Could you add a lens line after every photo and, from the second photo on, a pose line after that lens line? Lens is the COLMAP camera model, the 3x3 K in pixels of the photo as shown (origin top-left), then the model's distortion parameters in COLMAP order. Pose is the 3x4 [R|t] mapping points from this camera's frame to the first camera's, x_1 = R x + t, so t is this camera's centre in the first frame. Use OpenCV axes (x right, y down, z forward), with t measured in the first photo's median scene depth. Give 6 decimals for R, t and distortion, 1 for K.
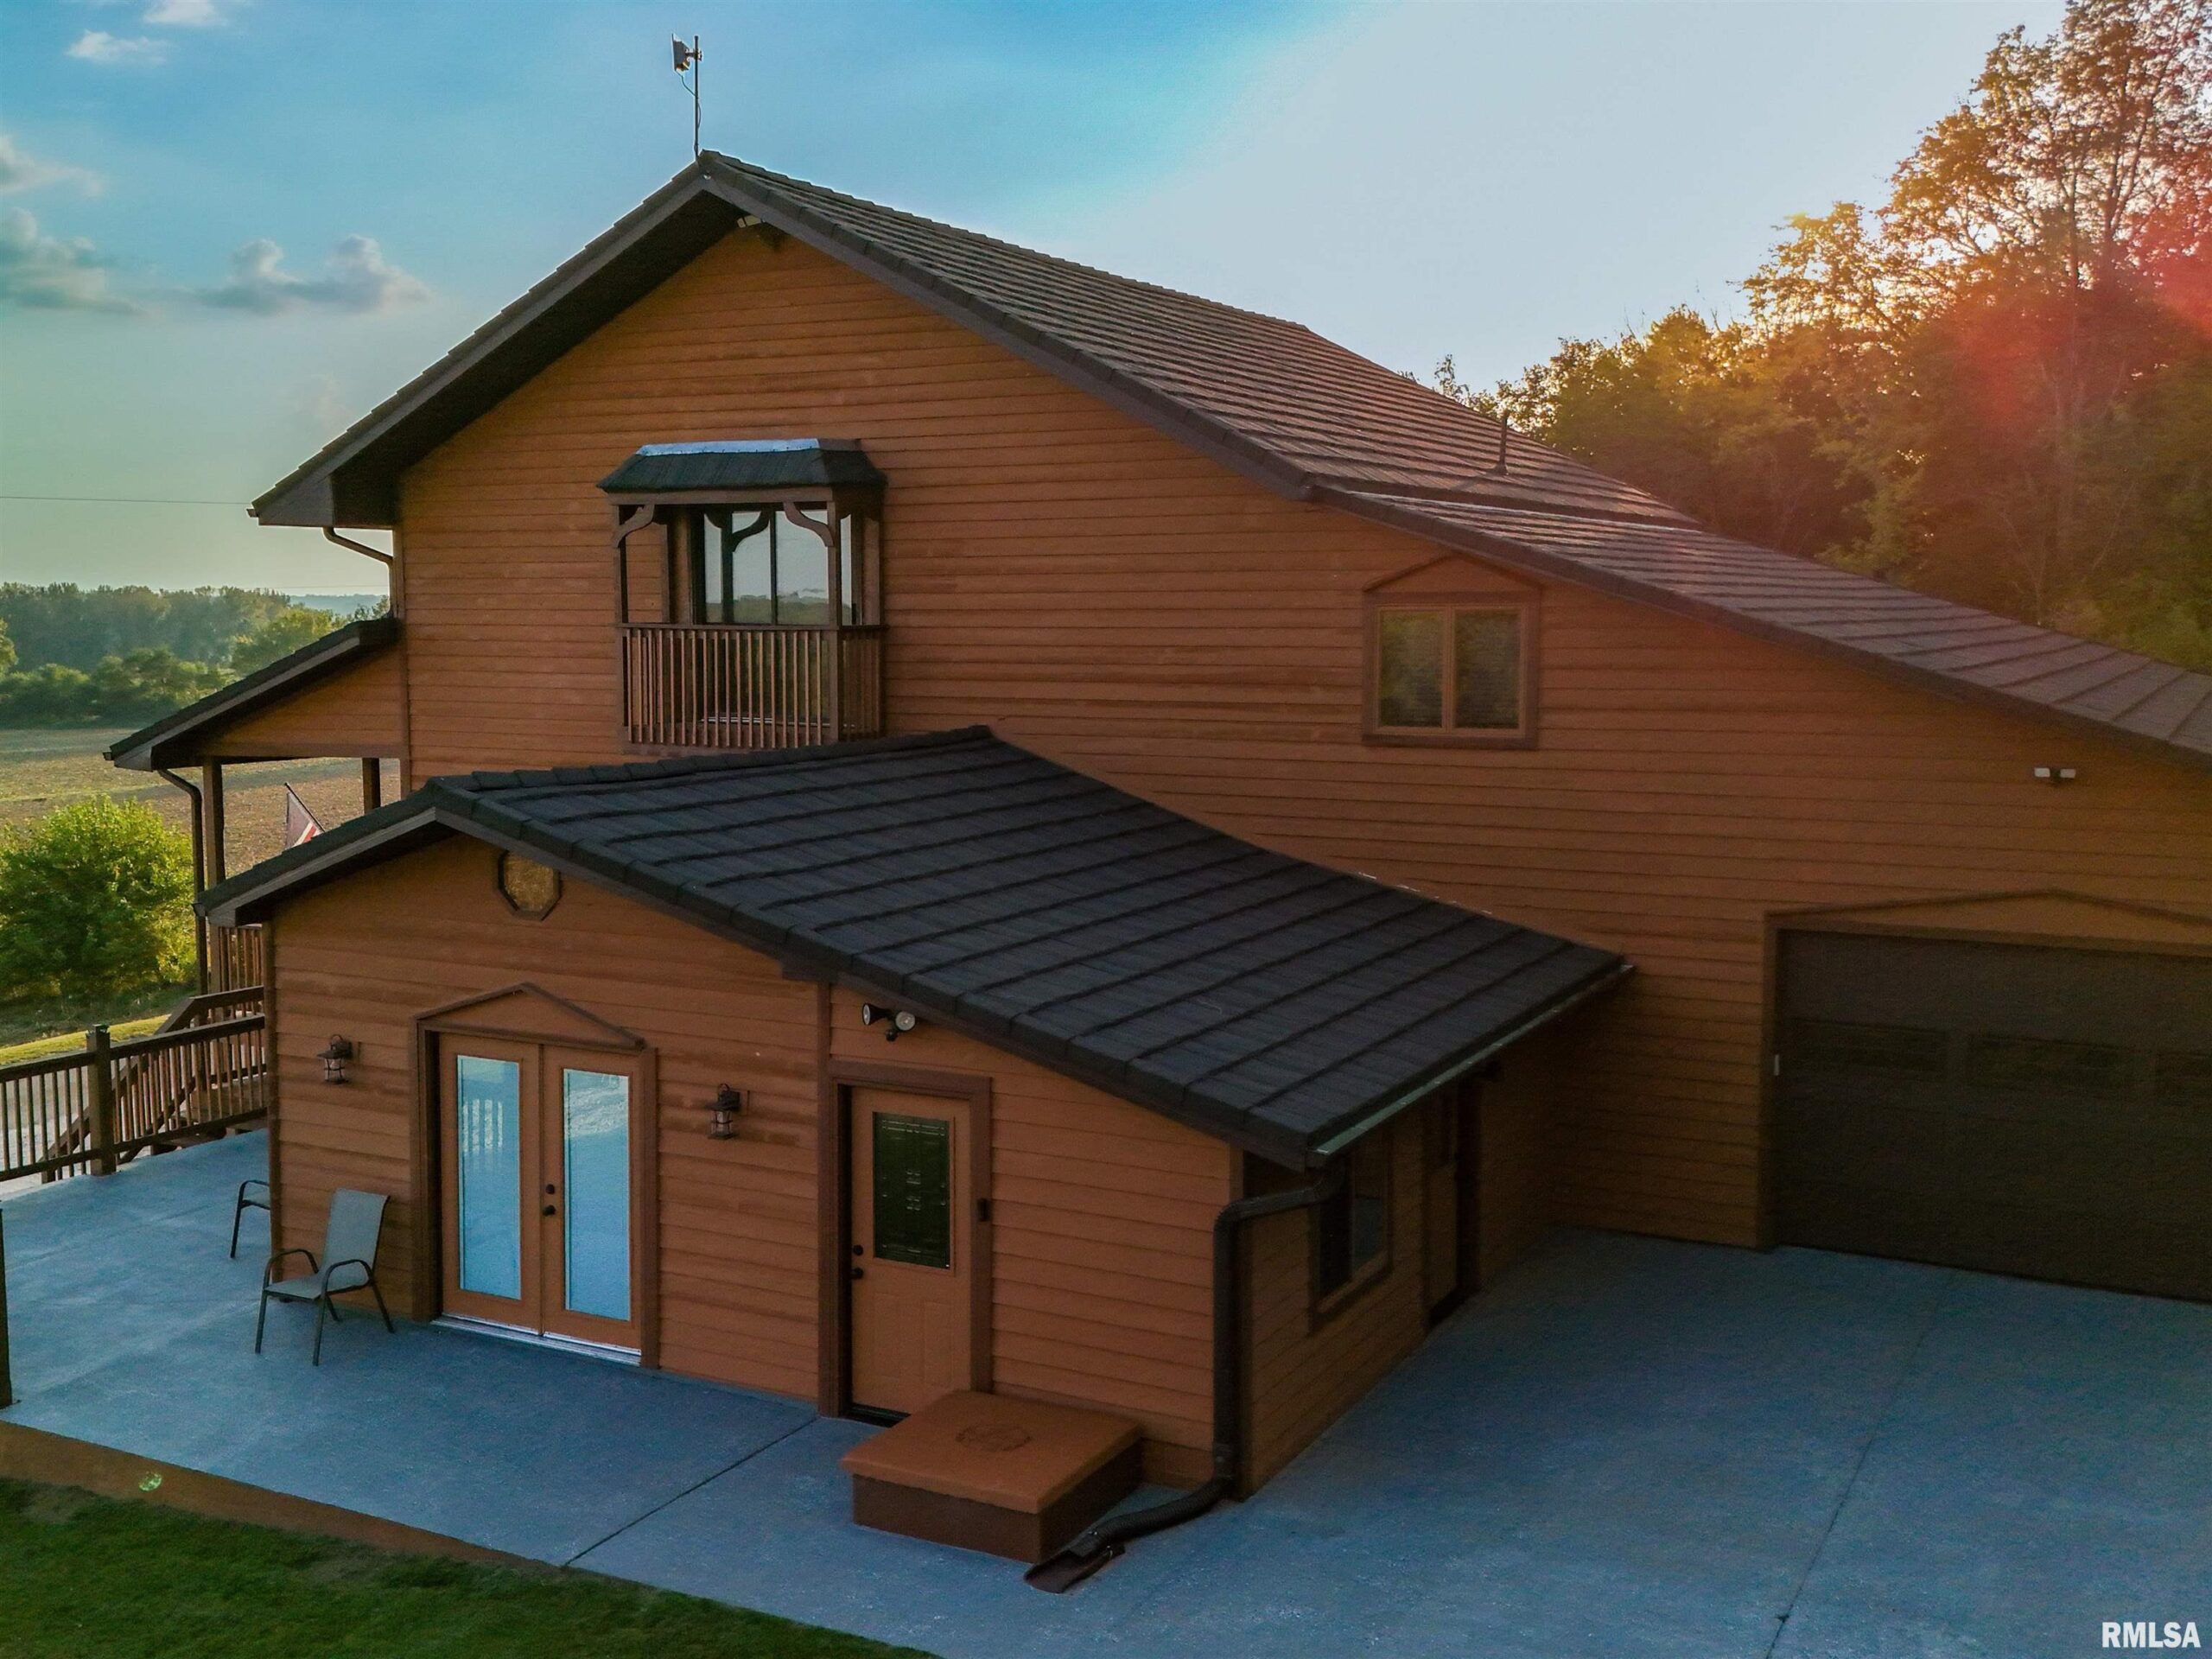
lens RADIAL K [[2178.8, 0, 1055.2], [0, 2178.8, 820.0], [0, 0, 1]] dist [0.093585, -0.127835]
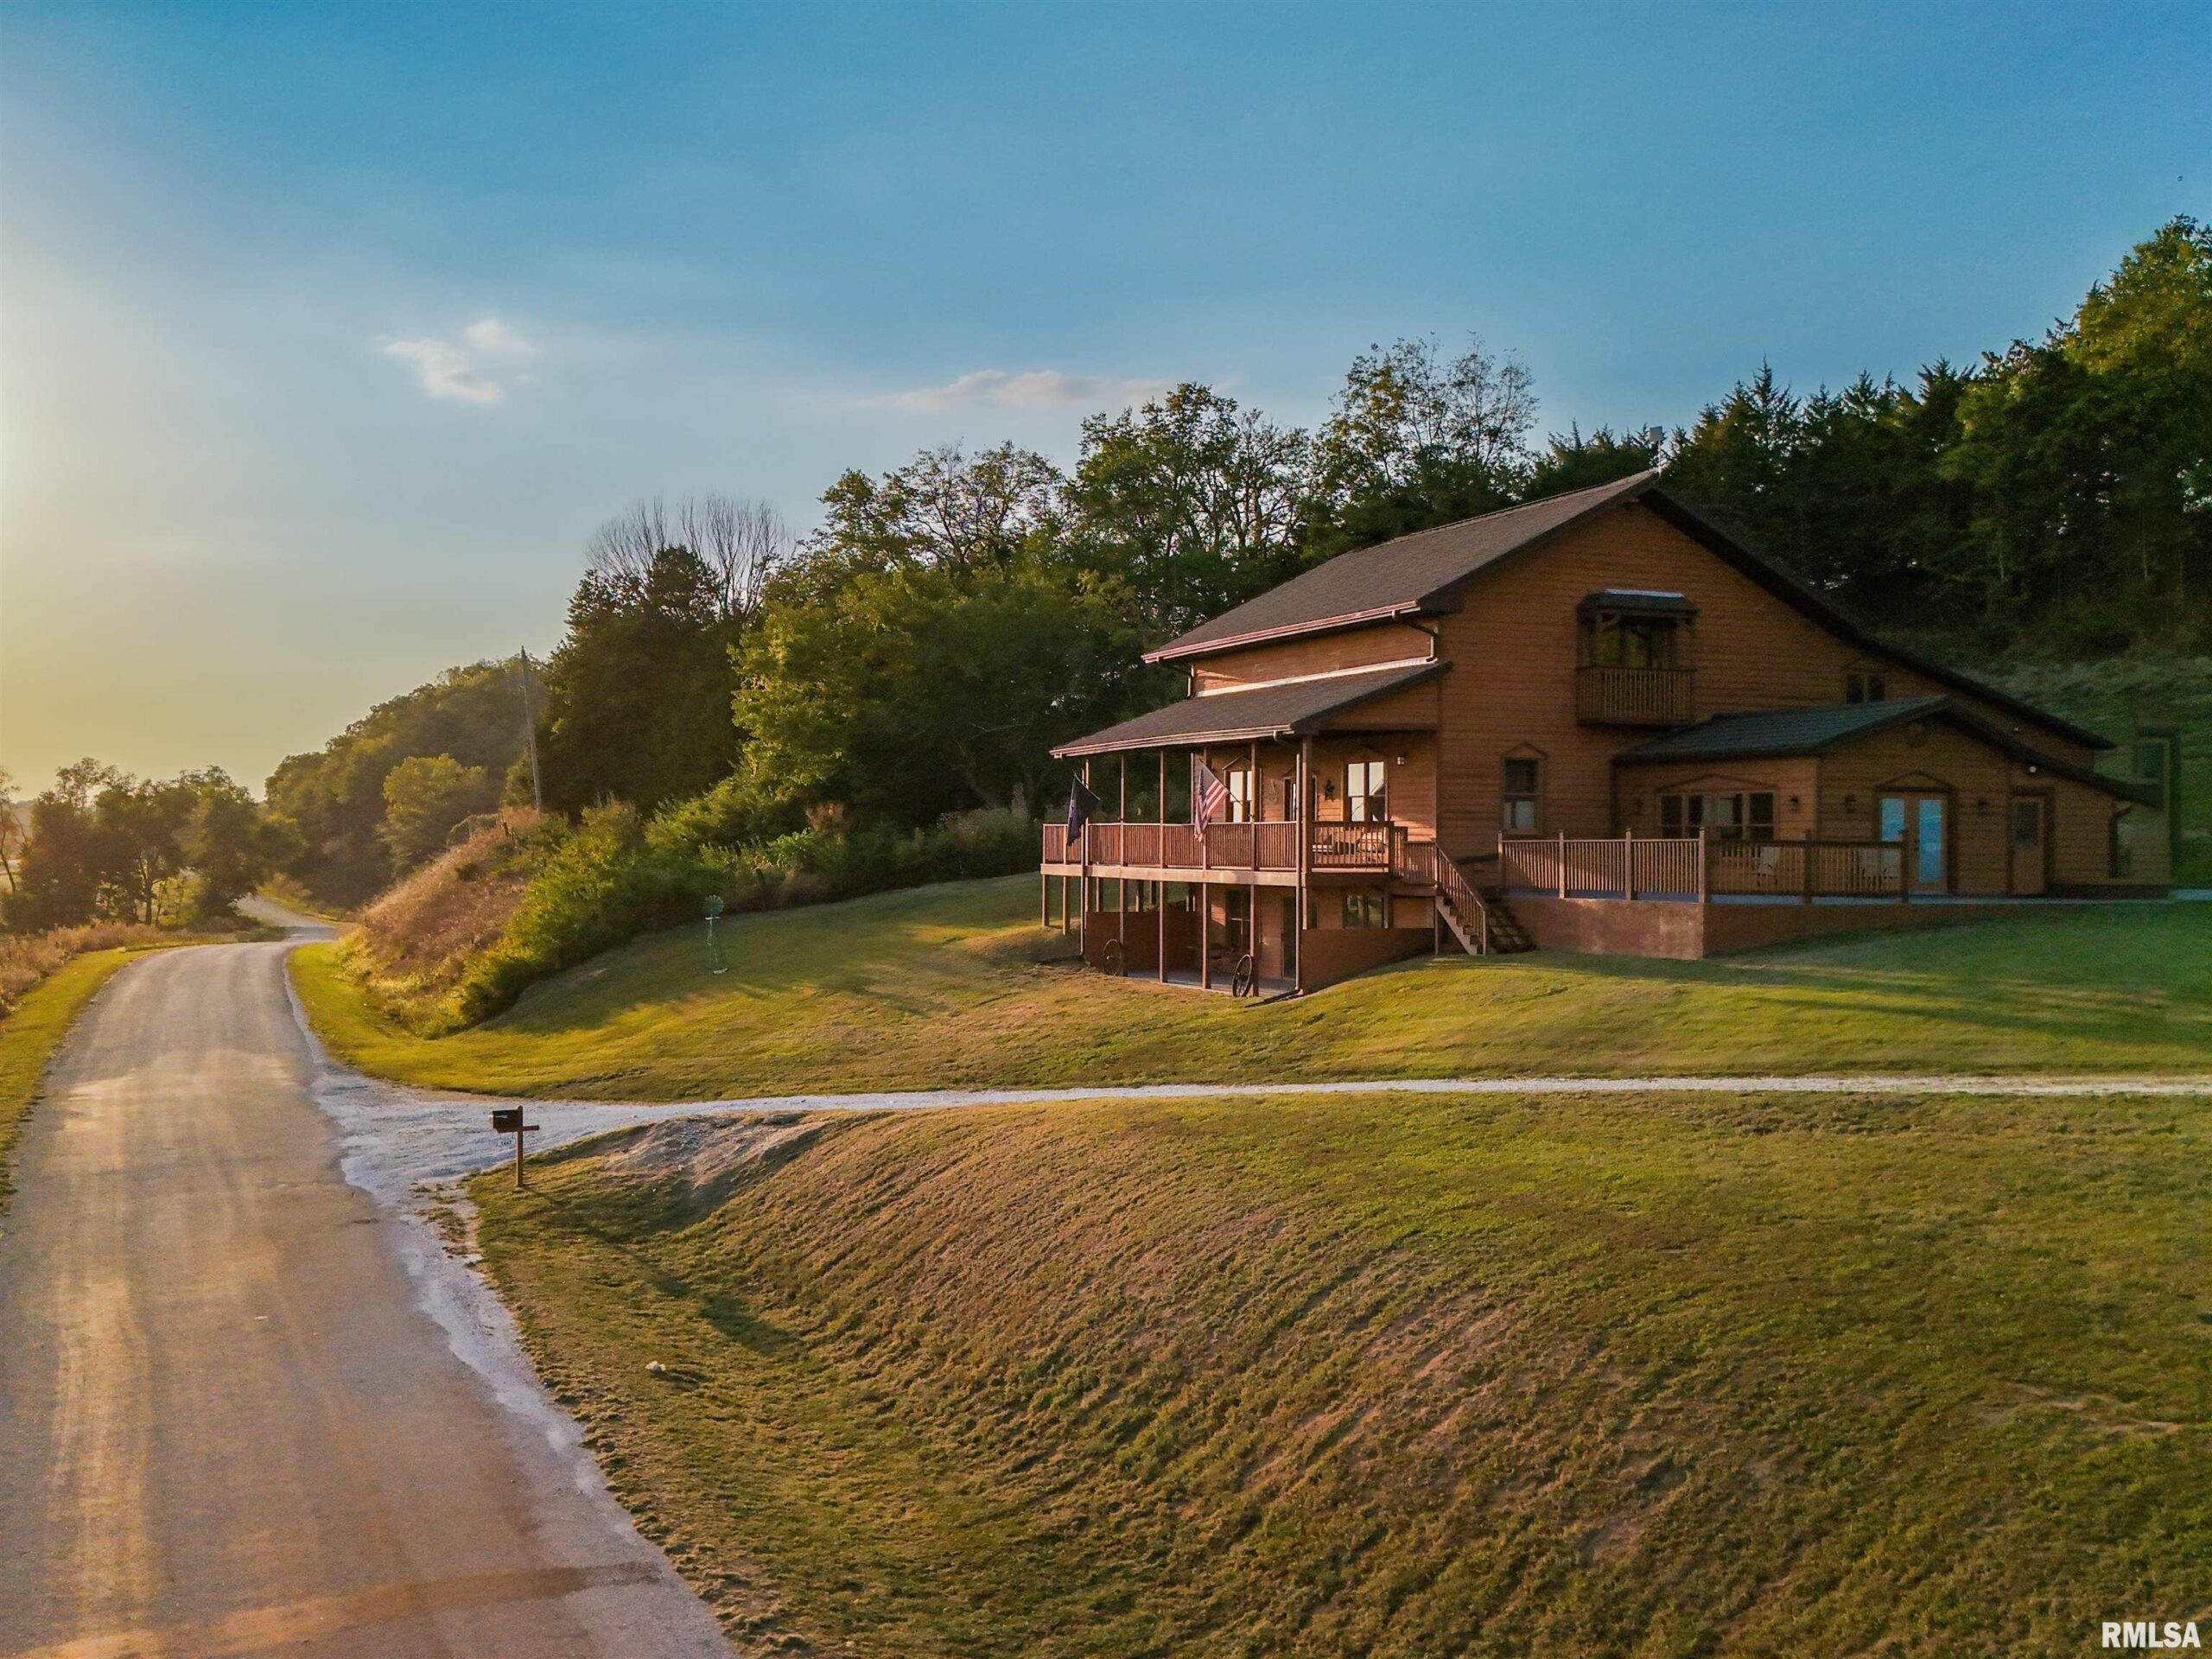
lens RADIAL K [[2178.8, 0, 1055.2], [0, 2178.8, 820.0], [0, 0, 1]] dist [0.093585, -0.127835]
pose [[0.655941, 0.009888, 0.754748, -3.026308], [0.070913, 0.994684, -0.074661, 0.262933], [-0.751474, 0.102494, 0.651753, -0.051203]]
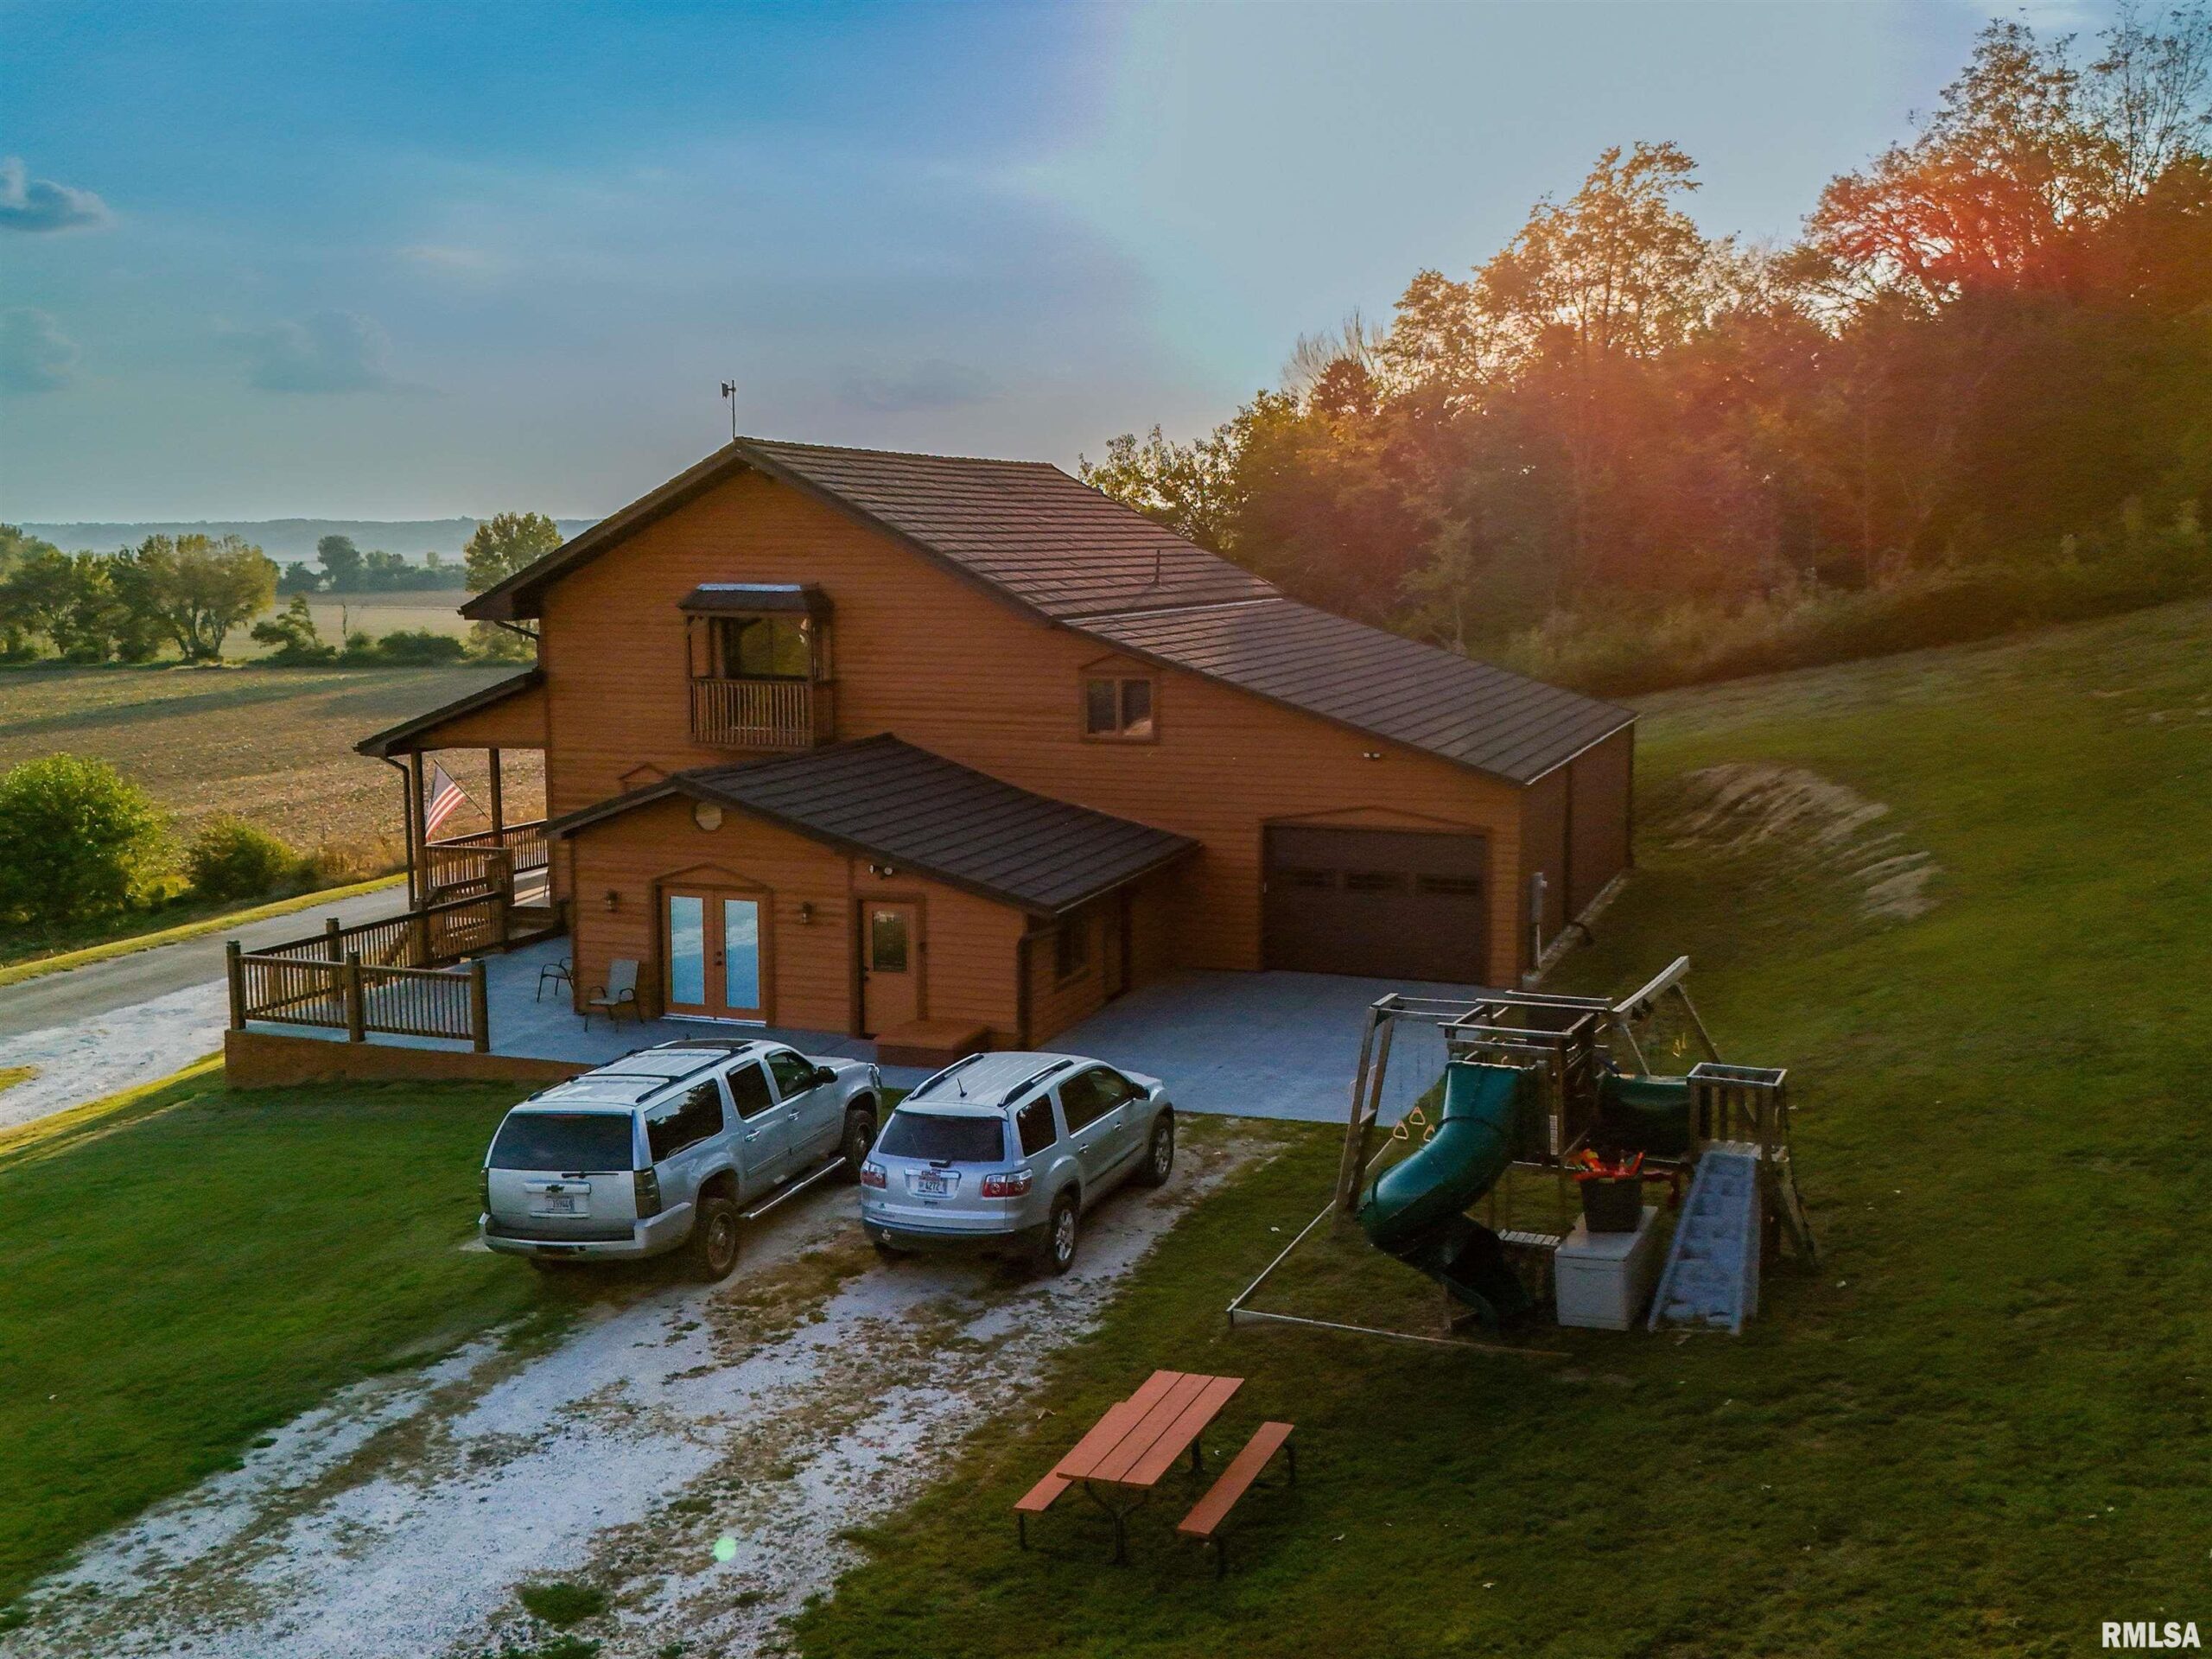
lens RADIAL K [[2178.8, 0, 1055.2], [0, 2178.8, 820.0], [0, 0, 1]] dist [0.093585, -0.127835]
pose [[0.994157, -0.022660, 0.105537, -0.117171], [0.018953, 0.999172, 0.035997, -0.040730], [-0.106266, -0.033786, 0.993764, -1.205614]]
